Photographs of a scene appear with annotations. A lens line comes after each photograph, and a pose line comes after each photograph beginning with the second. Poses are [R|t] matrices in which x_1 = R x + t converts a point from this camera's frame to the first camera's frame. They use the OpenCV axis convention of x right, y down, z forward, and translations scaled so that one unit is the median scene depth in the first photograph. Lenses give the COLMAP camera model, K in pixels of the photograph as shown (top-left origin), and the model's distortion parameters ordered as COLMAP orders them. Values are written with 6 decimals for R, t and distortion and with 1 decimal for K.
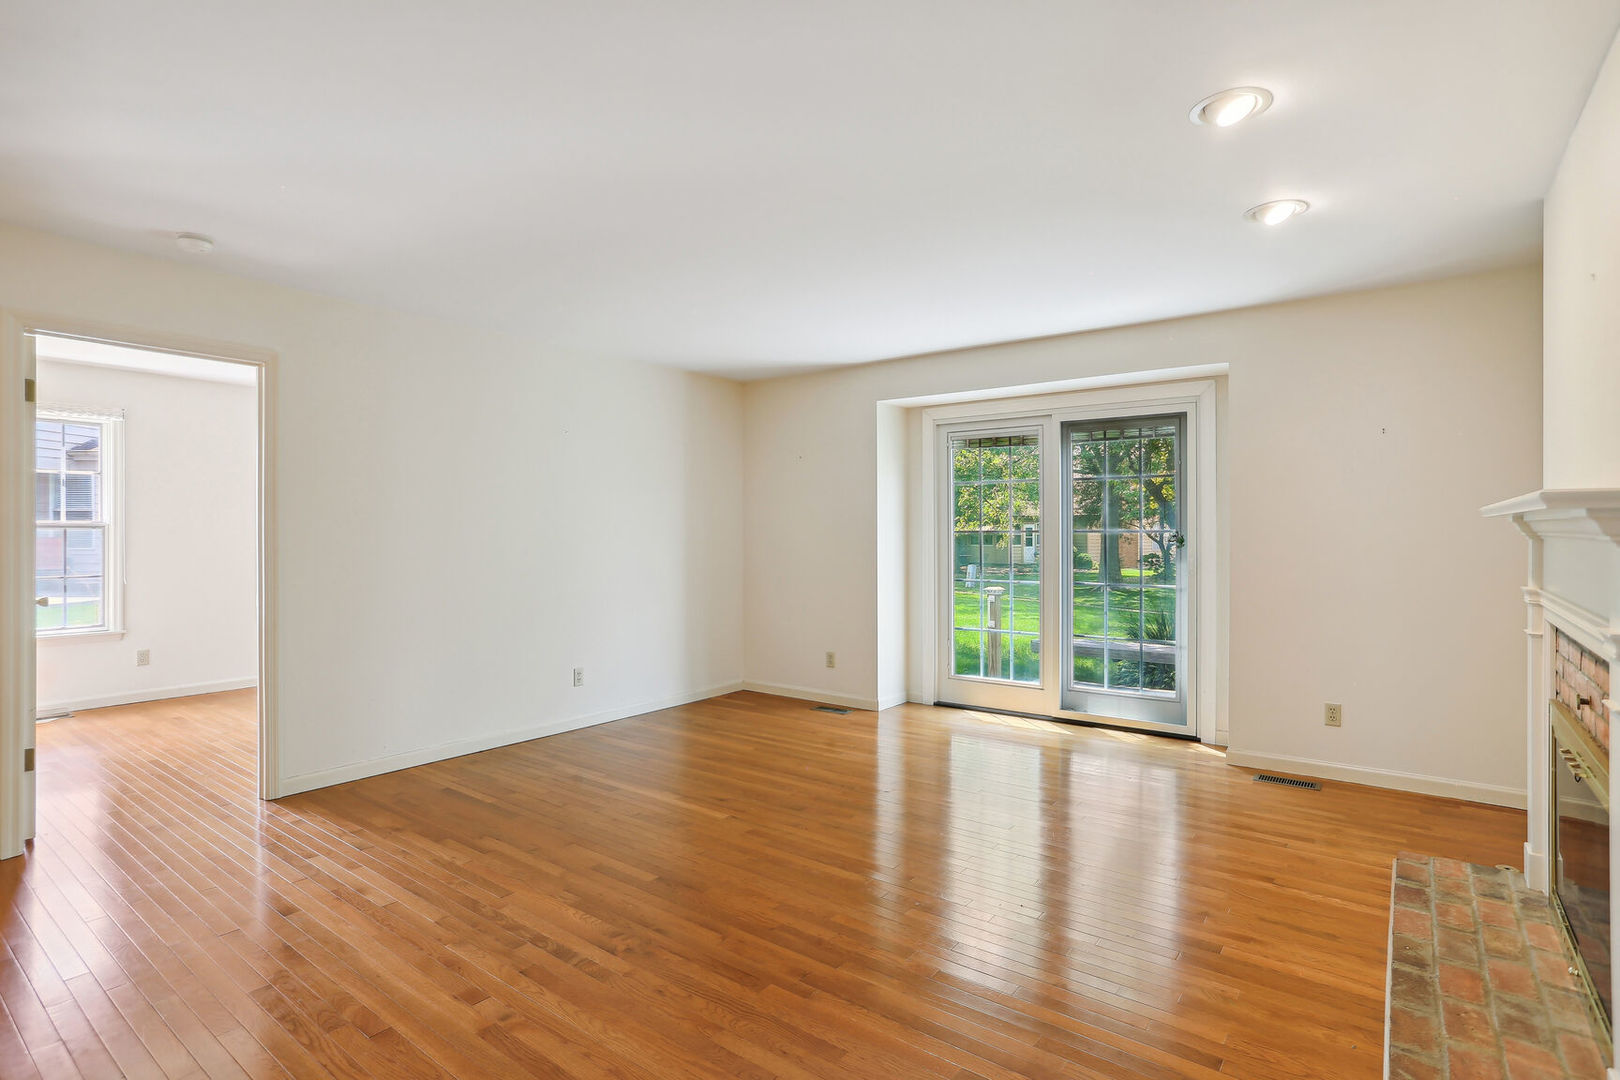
lens RADIAL K [[806.5, 0, 787.9], [0, 806.5, 539.6], [0, 0, 1]] dist [-0.050541, 0.030483]
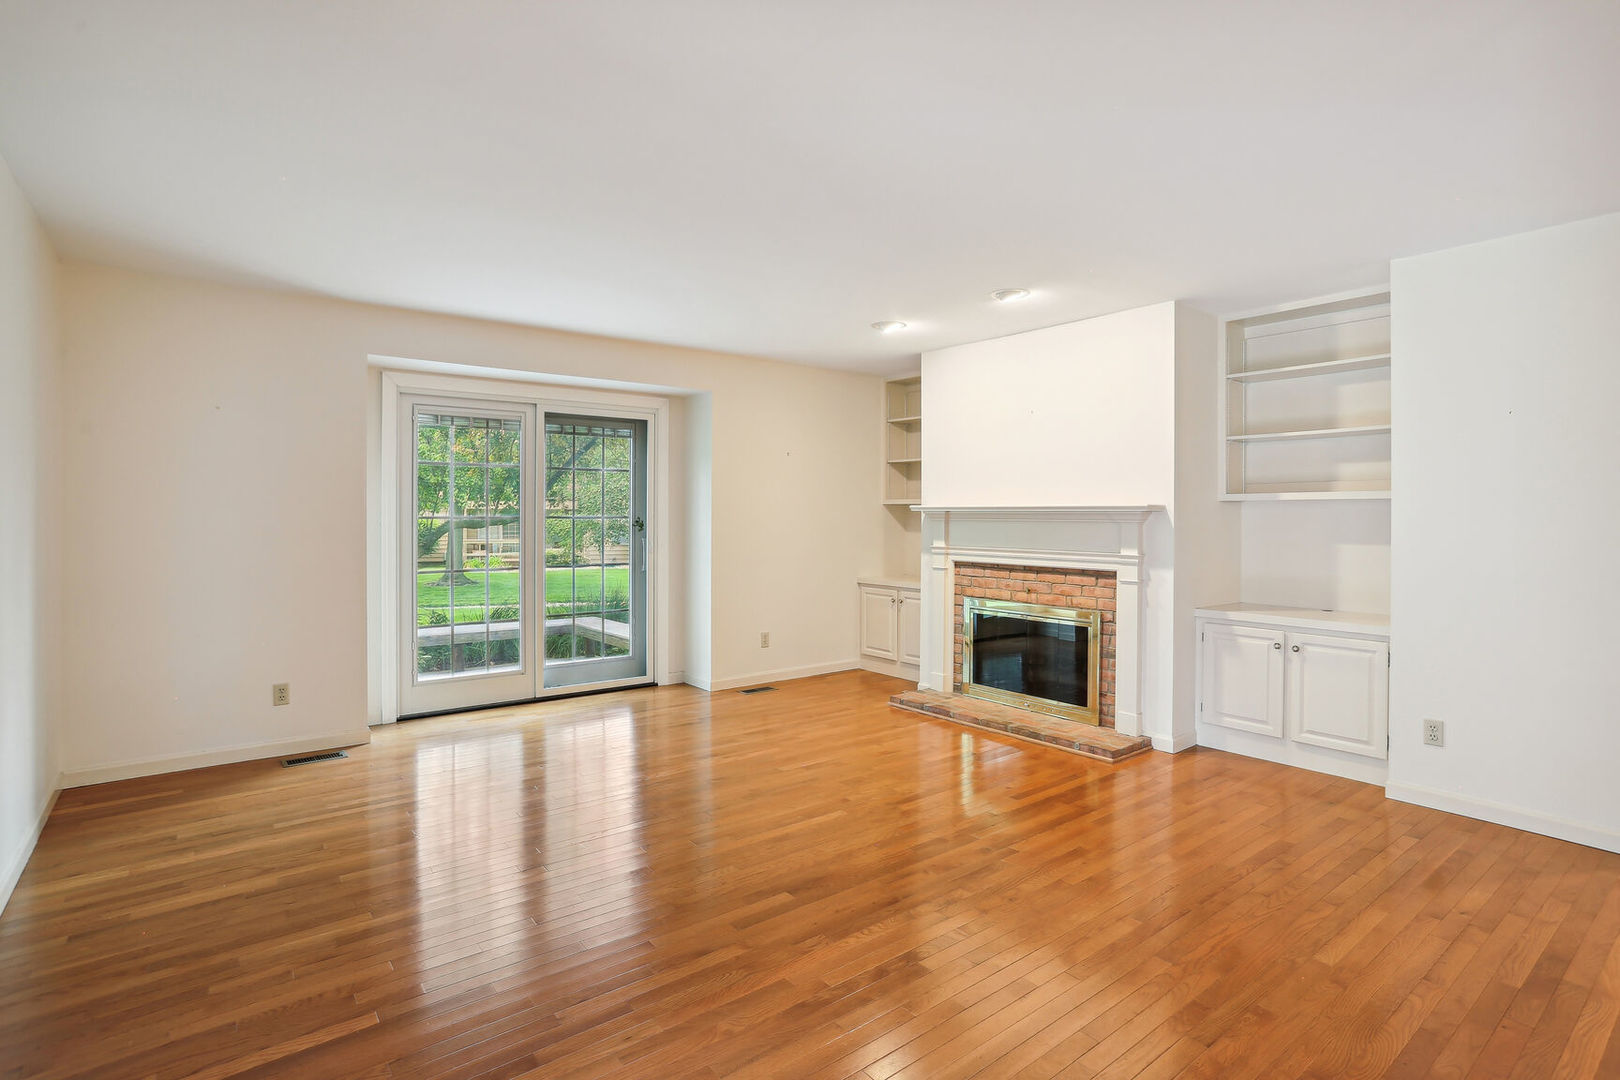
lens RADIAL K [[800.0, 0, 806.9], [0, 800.0, 529.8], [0, 0, 1]] dist [-0.050839, 0.027672]
pose [[0.240196, -0.016502, 0.970584, -0.621113], [0.006769, 0.999860, 0.015325, -0.008416], [-0.970701, 0.002889, 0.240274, 0.447990]]
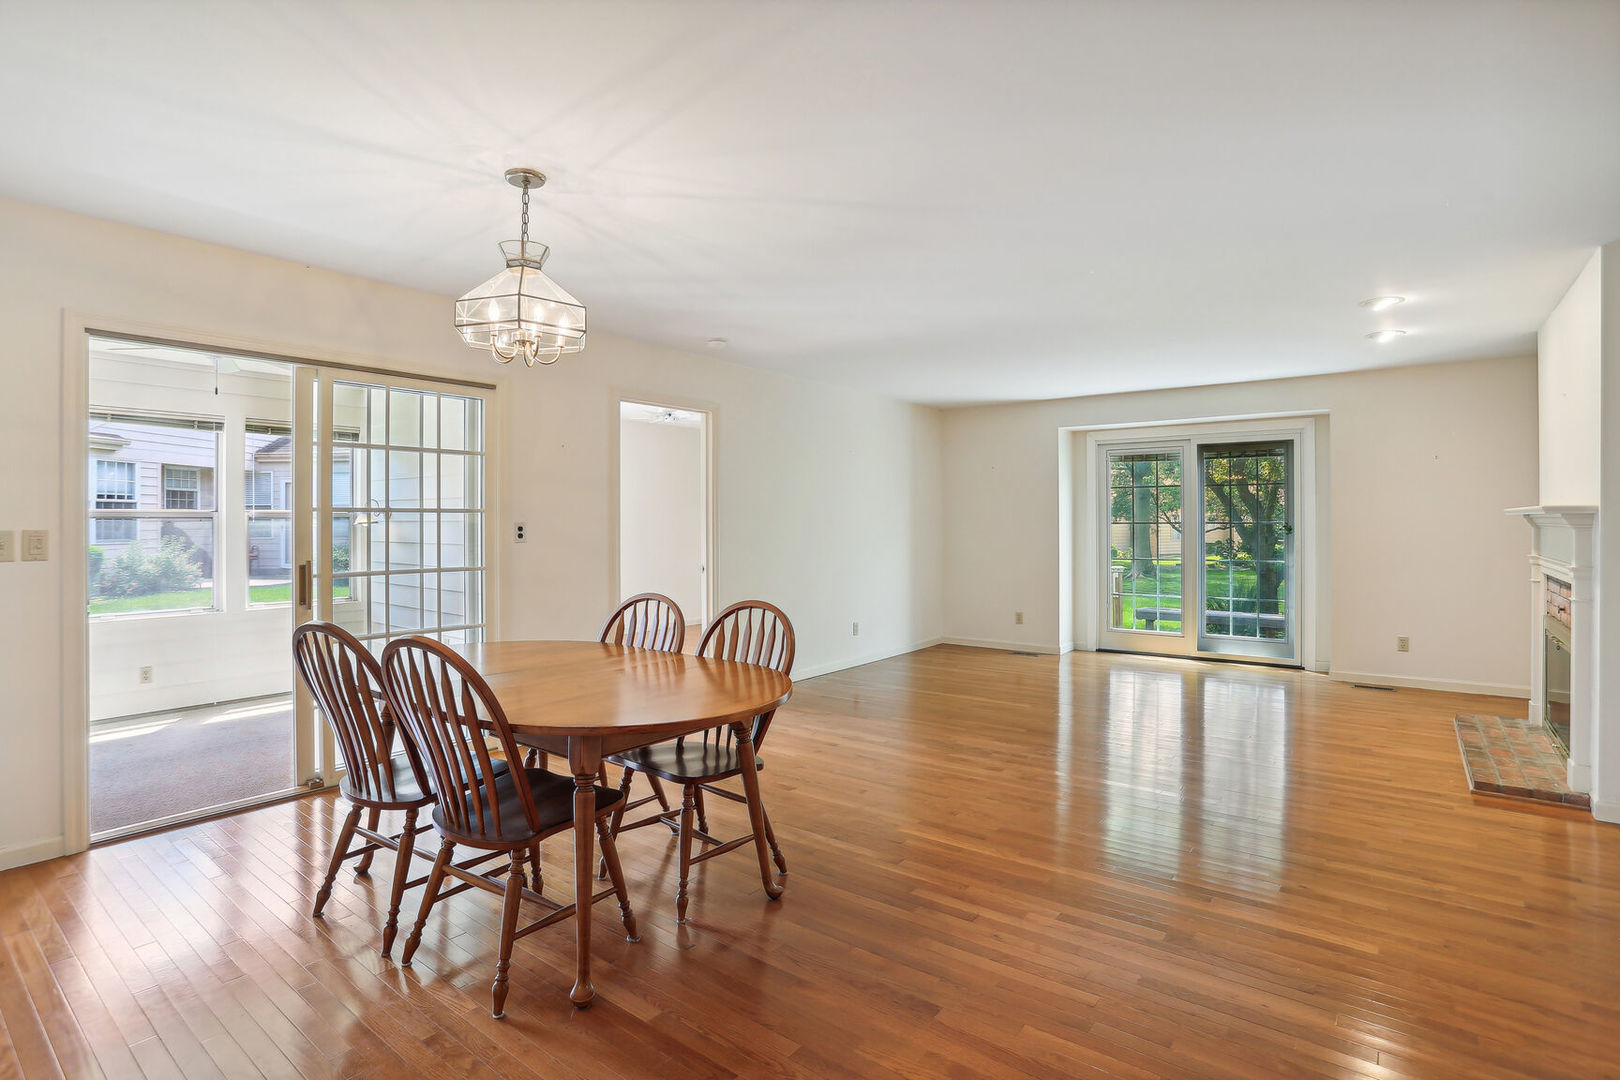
lens RADIAL K [[800.0, 0, 806.9], [0, 800.0, 529.8], [0, 0, 1]] dist [-0.050839, 0.027672]
pose [[0.999918, -0.001505, 0.012738, -0.381427], [0.001520, 0.999998, -0.001146, 0.002165], [-0.012736, 0.001166, 0.999918, -0.392660]]
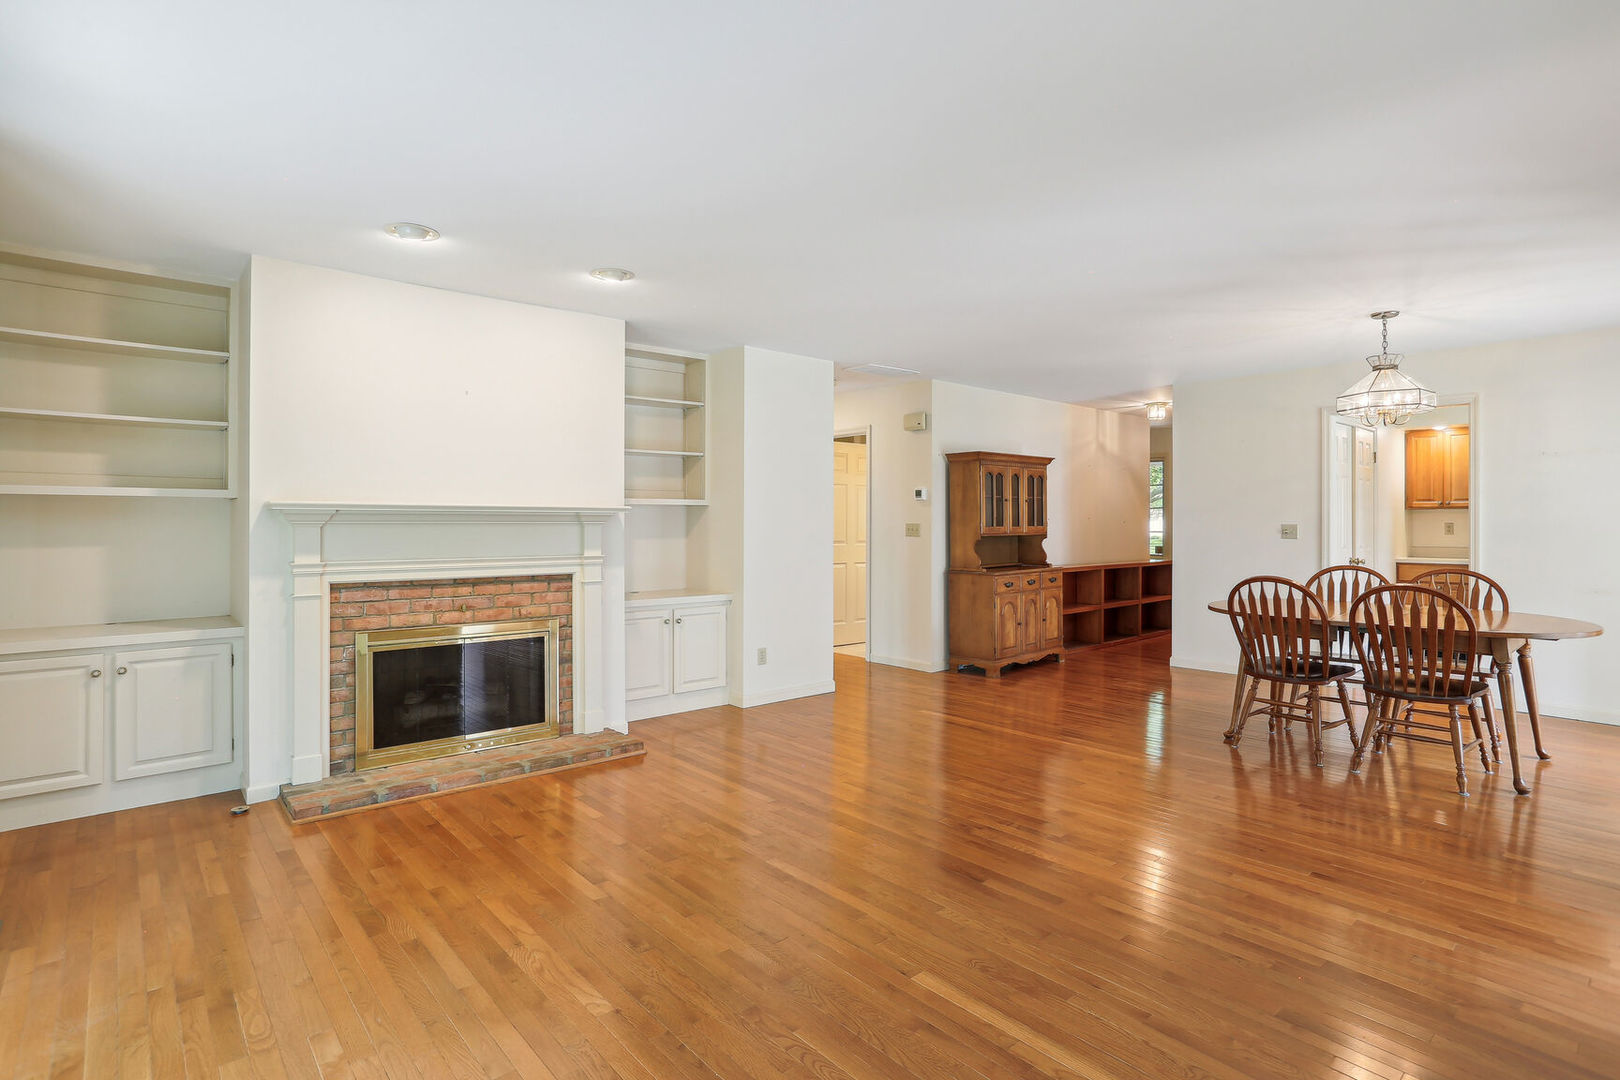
lens RADIAL K [[800.0, 0, 806.9], [0, 800.0, 529.8], [0, 0, 1]] dist [-0.050839, 0.027672]
pose [[-0.983978, -0.001748, 0.178282, -0.074077], [0.001296, 0.999855, 0.016959, -0.009230], [-0.178286, 0.016918, -0.983833, 1.165706]]
